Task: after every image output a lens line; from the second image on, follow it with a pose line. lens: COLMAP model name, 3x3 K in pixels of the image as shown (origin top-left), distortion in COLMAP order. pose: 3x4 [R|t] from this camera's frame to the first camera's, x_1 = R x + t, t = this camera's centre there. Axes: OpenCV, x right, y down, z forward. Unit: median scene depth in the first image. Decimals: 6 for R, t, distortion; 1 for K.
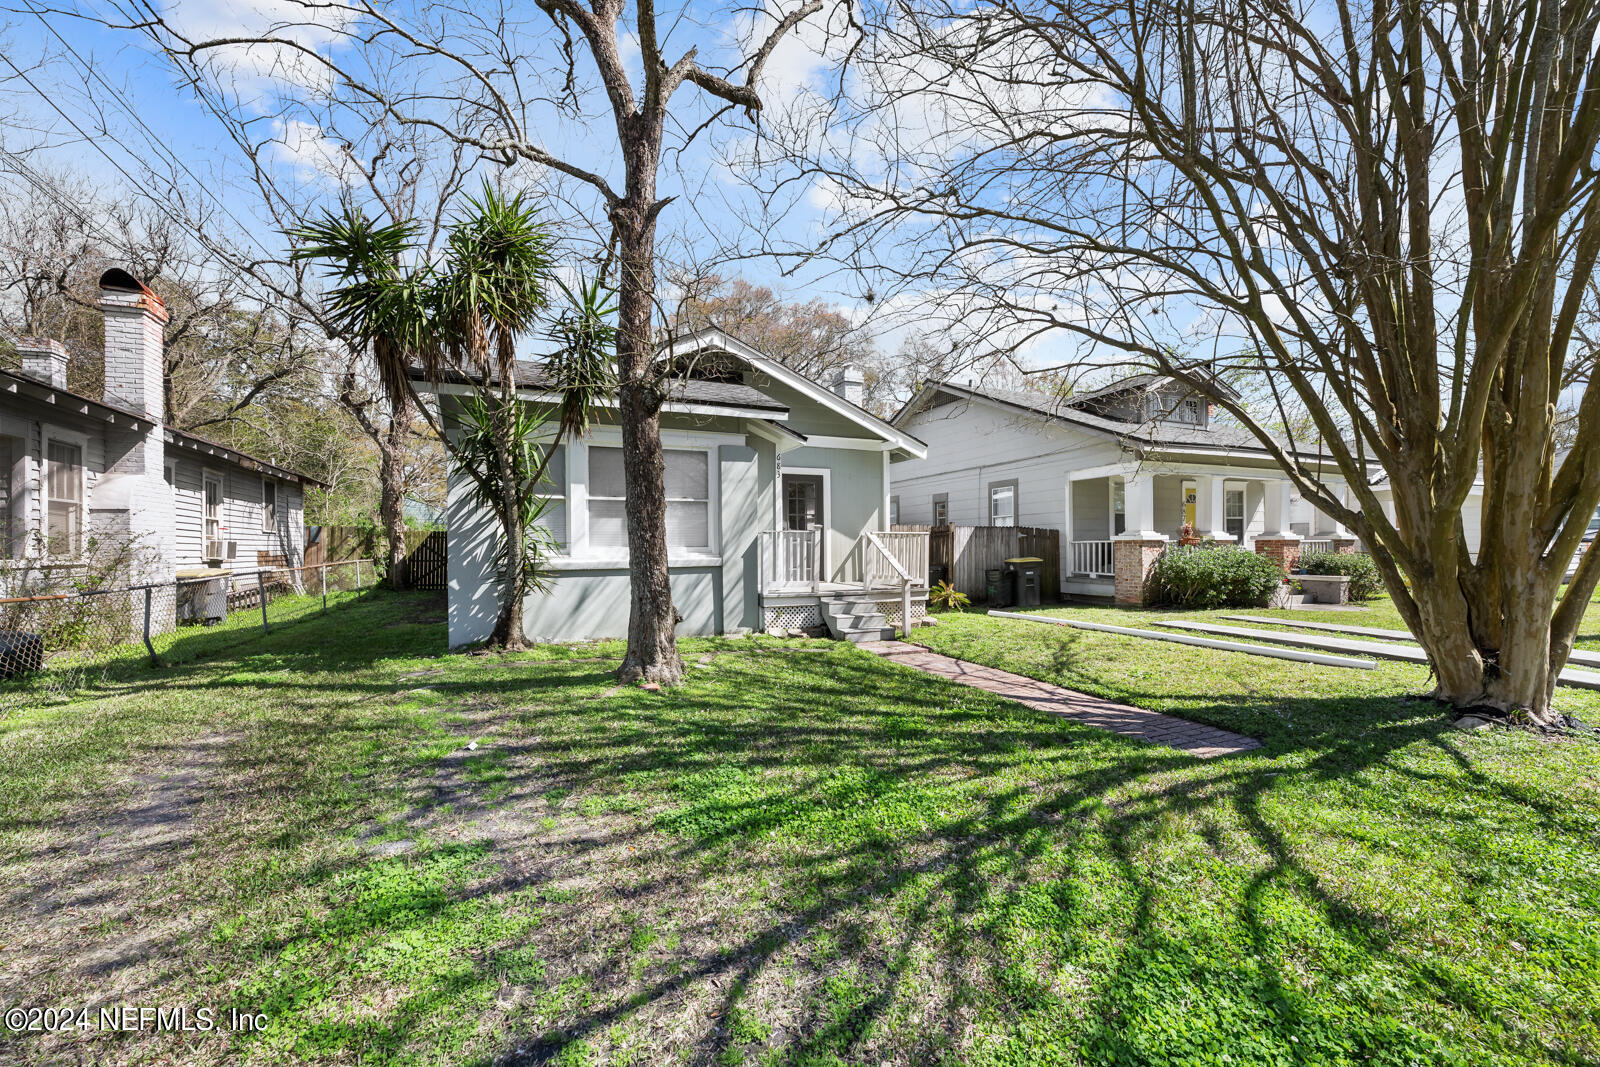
lens RADIAL K [[637.0, 0, 800.0], [0, 637.0, 533.5], [0, 0, 1]] dist [-0.005856, -0.000104]
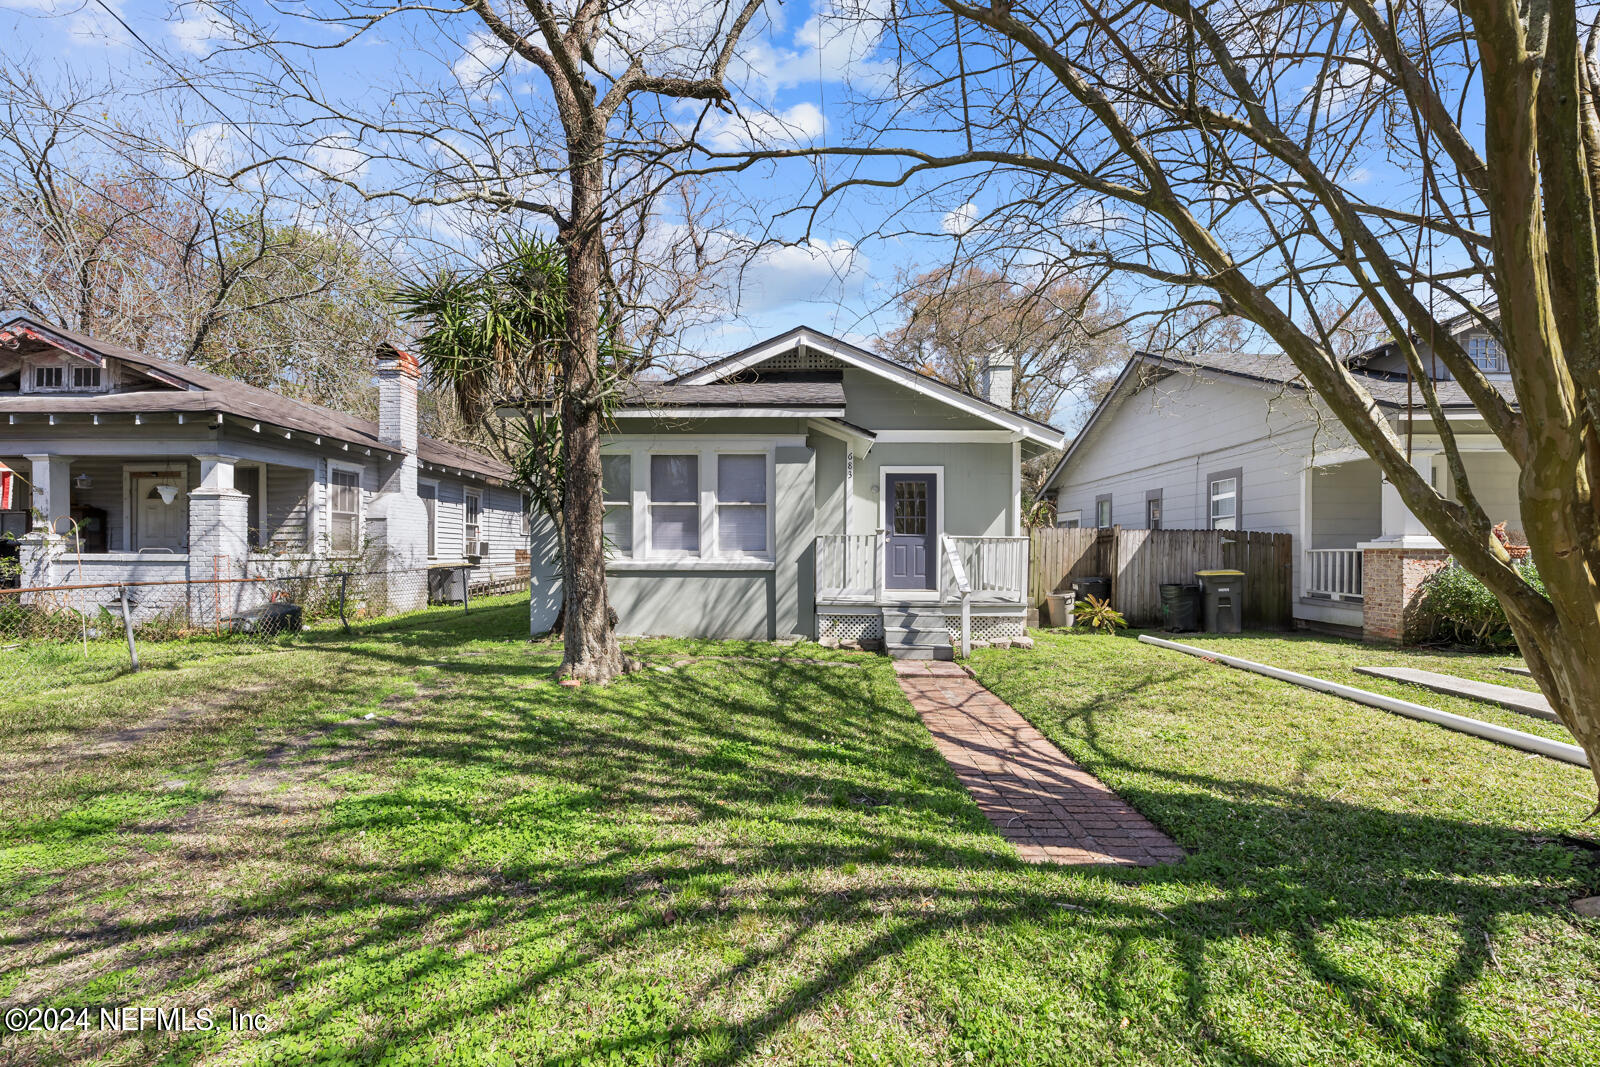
lens RADIAL K [[641.3, 0, 798.5], [0, 641.3, 540.1], [0, 0, 1]] dist [-0.006255, 0.000186]
pose [[0.906070, 0.005352, -0.423094, 0.612221], [-0.003218, 0.999978, 0.005759, -0.002819], [0.423115, -0.003856, 0.906068, 0.224268]]
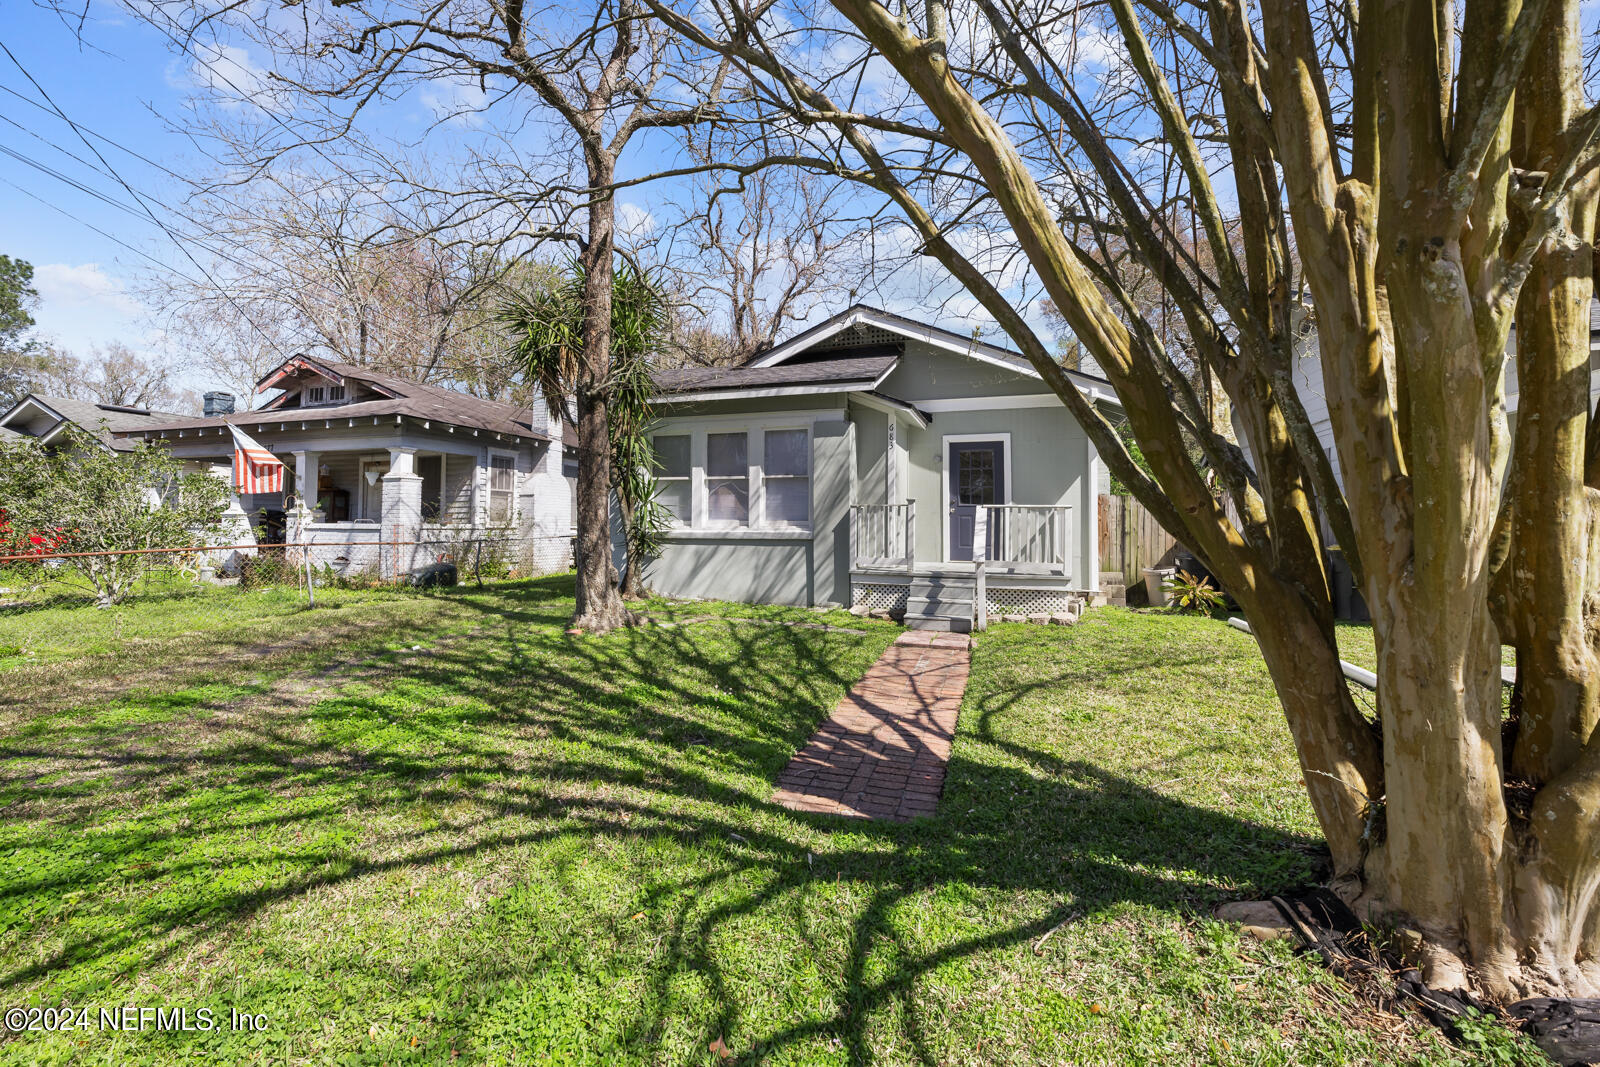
lens RADIAL K [[643.5, 0, 798.4], [0, 643.5, 483.4], [0, 0, 1]] dist [-0.007675, -0.000173]
pose [[0.745395, -0.030039, -0.665946, 1.029792], [0.002525, 0.999104, -0.042241, 0.008230], [0.666618, 0.029804, 0.744803, 0.392973]]
